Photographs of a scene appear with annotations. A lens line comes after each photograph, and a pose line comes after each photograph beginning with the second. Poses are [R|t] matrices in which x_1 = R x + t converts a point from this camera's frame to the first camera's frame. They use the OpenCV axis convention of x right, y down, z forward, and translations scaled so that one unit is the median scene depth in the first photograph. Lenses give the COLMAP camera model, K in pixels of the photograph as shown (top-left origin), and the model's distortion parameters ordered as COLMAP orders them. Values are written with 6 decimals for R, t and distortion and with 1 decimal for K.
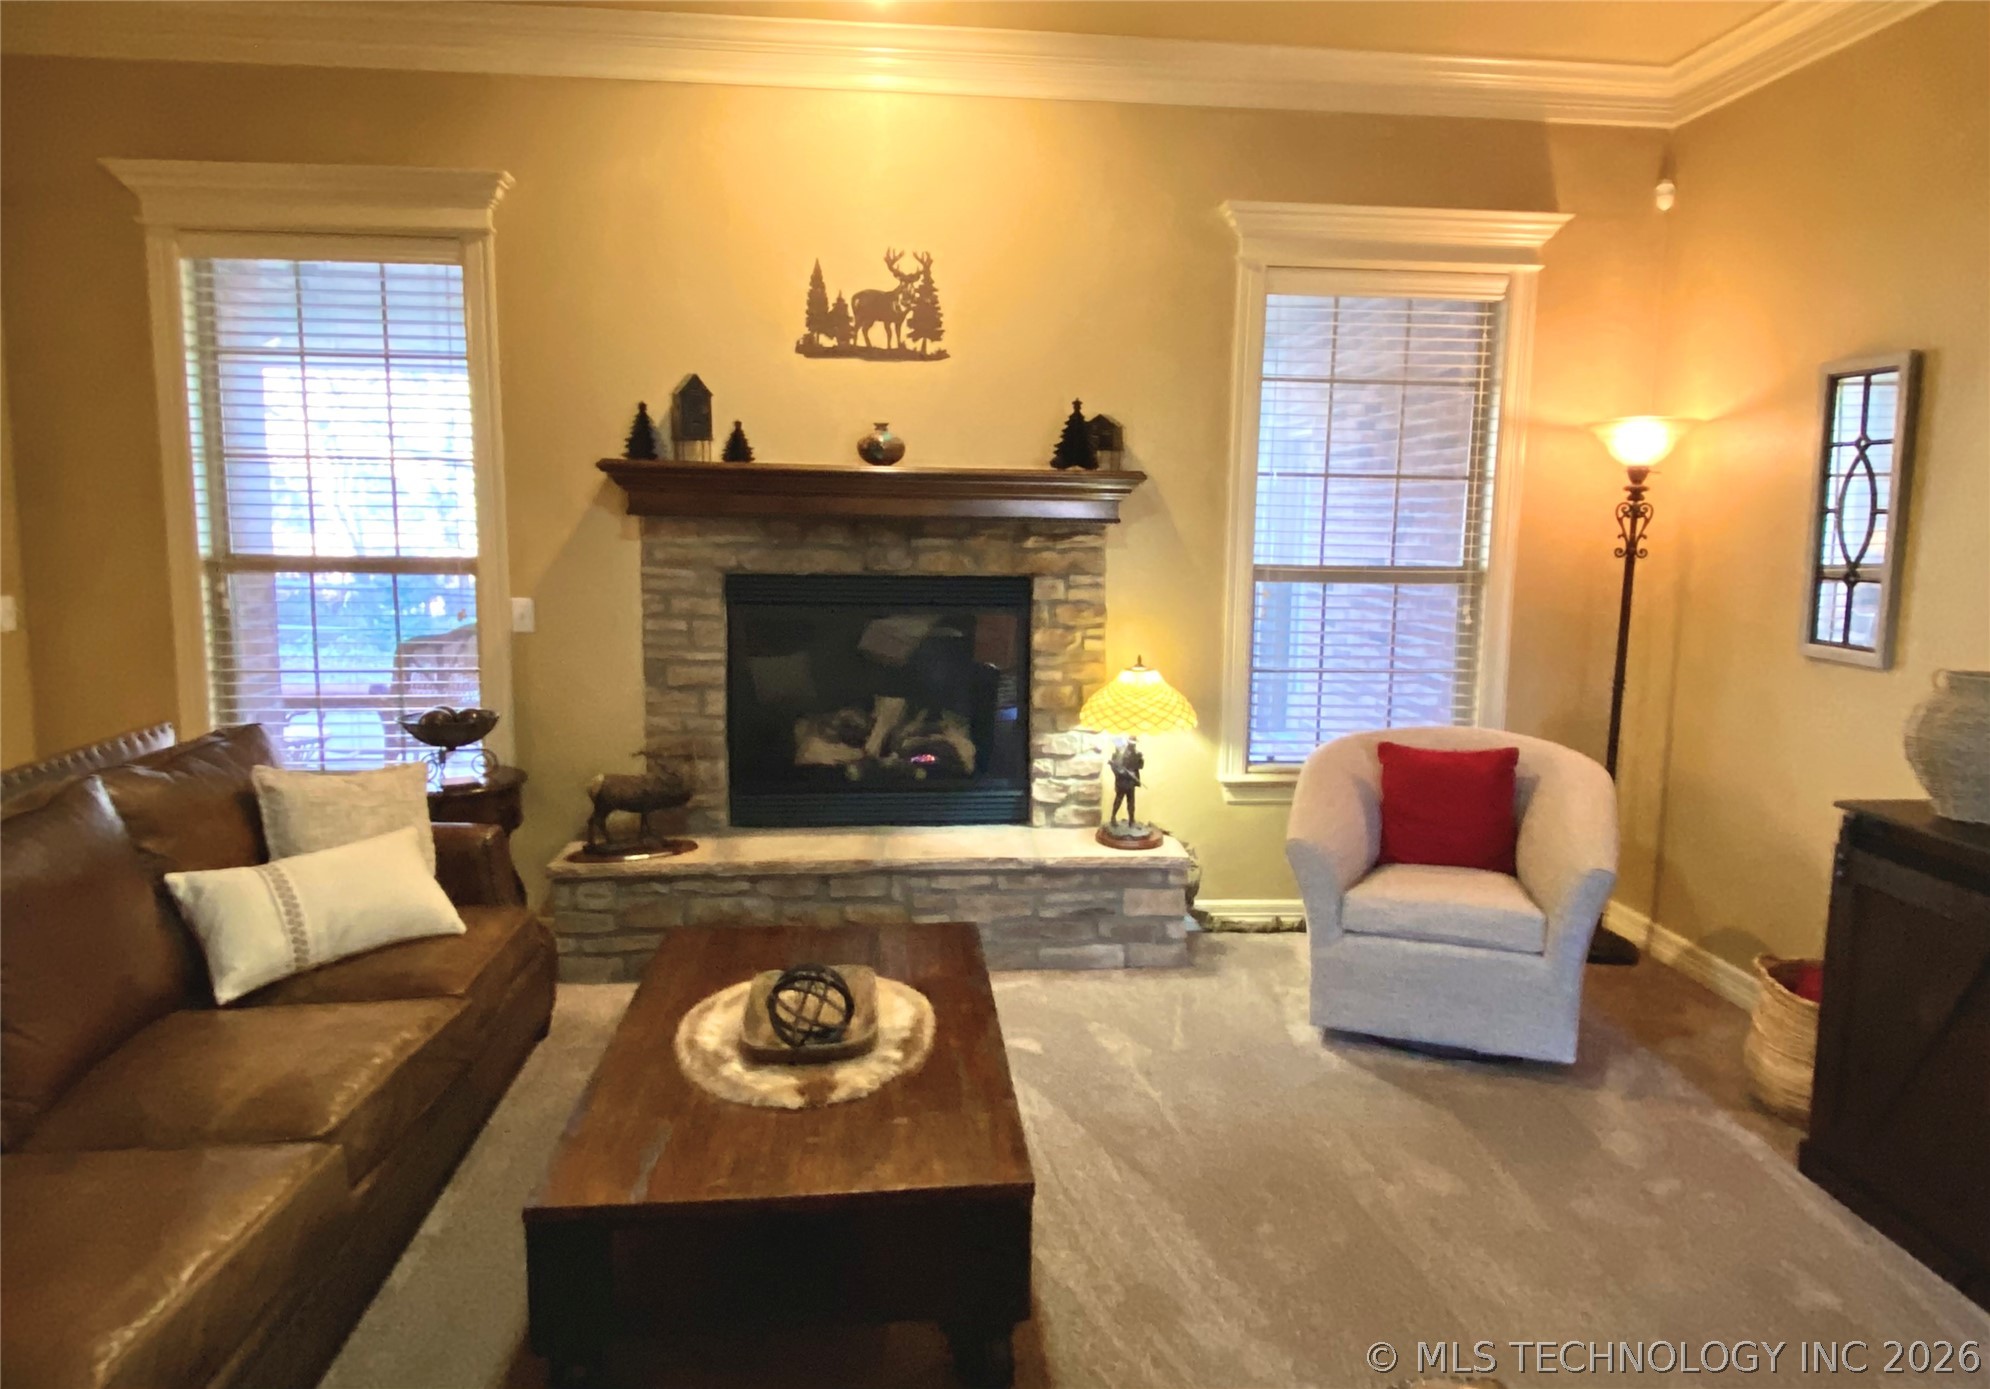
lens RADIAL K [[1217.1, 0, 1001.4], [0, 1217.1, 668.0], [0, 0, 1]] dist [0.098495, -0.128371]
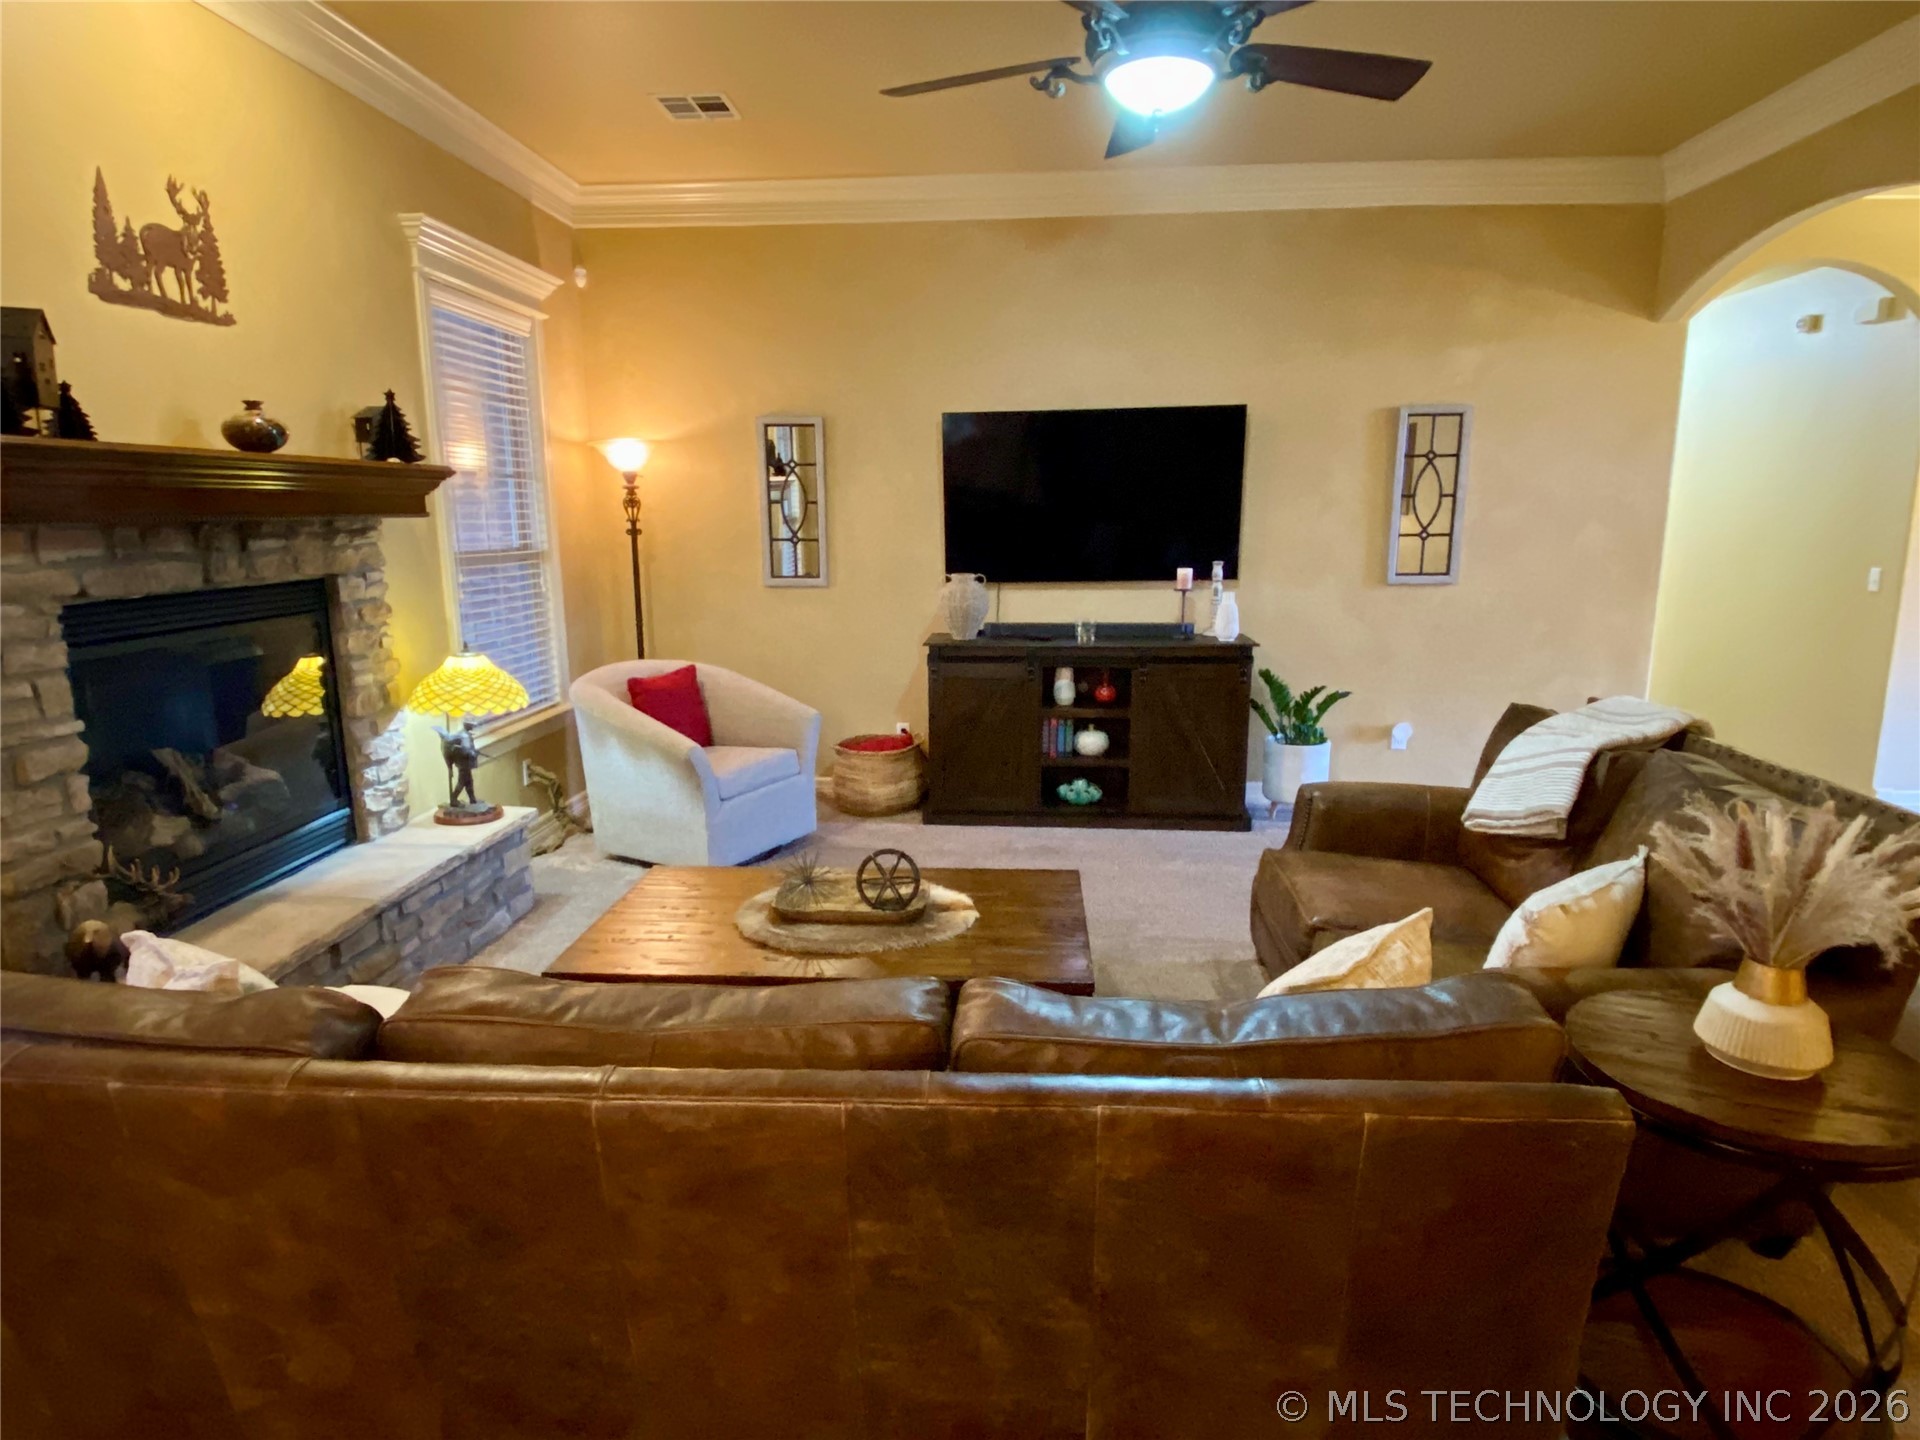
lens RADIAL K [[1117.3, 0, 960.0], [0, 1117.3, 720.0], [0, 0, 1]] dist [0.001761, -0.012923]
pose [[0.170868, -0.197332, 0.965331, -0.758477], [0.120846, 0.976539, 0.178233, -0.064851], [-0.977855, 0.086202, 0.190706, 0.394690]]
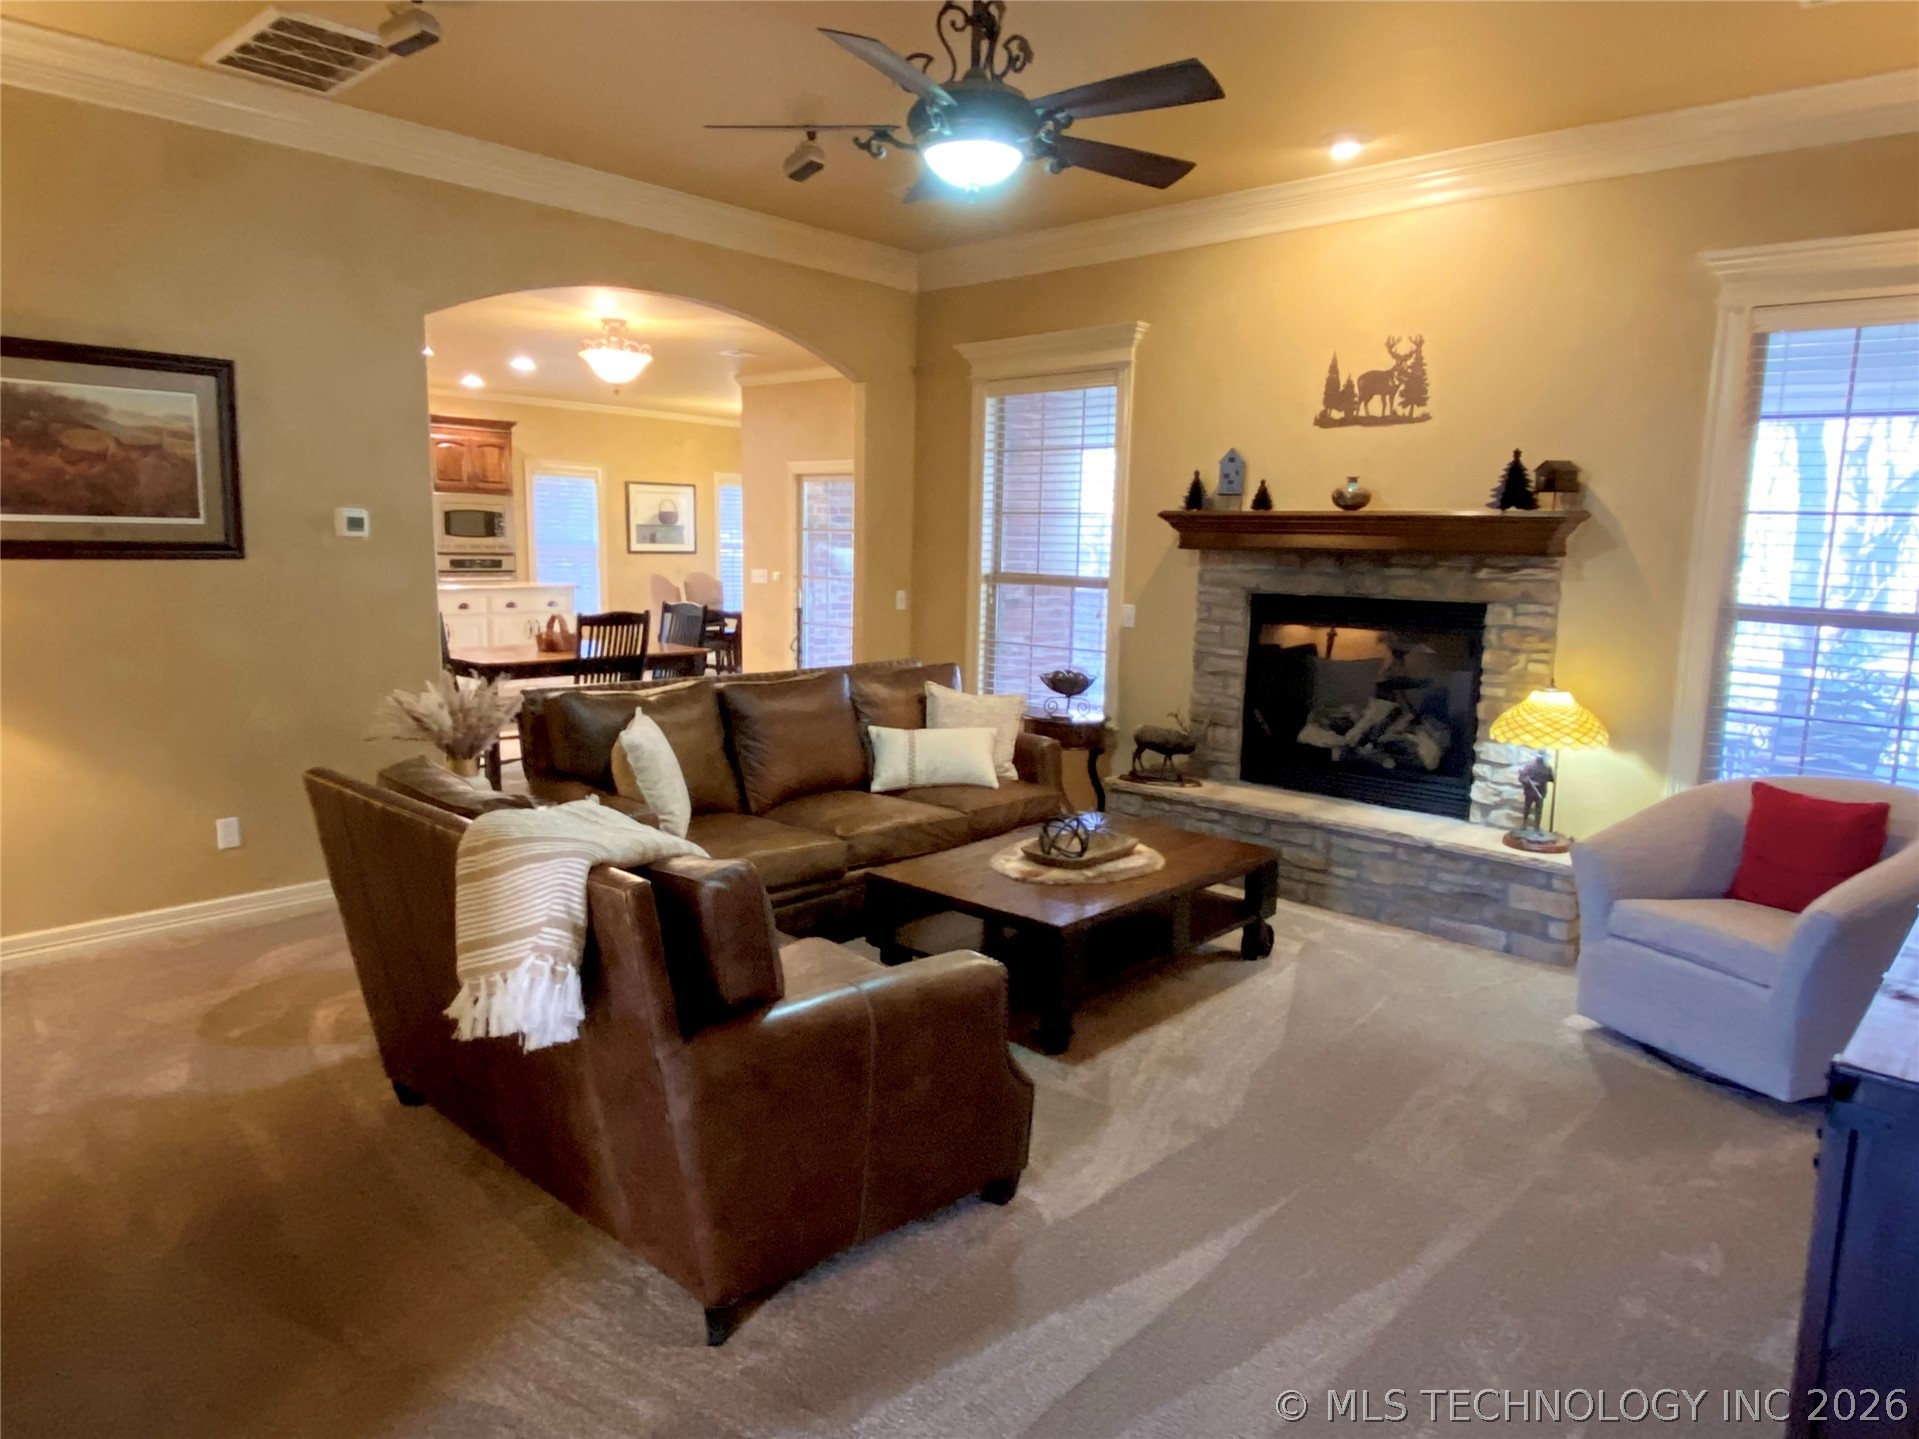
lens RADIAL K [[1210.4, 0, 959.5], [0, 1210.4, 719.5], [0, 0, 1]] dist [0.040834, -0.061825]
pose [[0.663809, 0.110777, -0.739653, 0.572528], [-0.104609, 0.993000, 0.054838, 0.022697], [0.740550, 0.040972, 0.670751, -0.134721]]
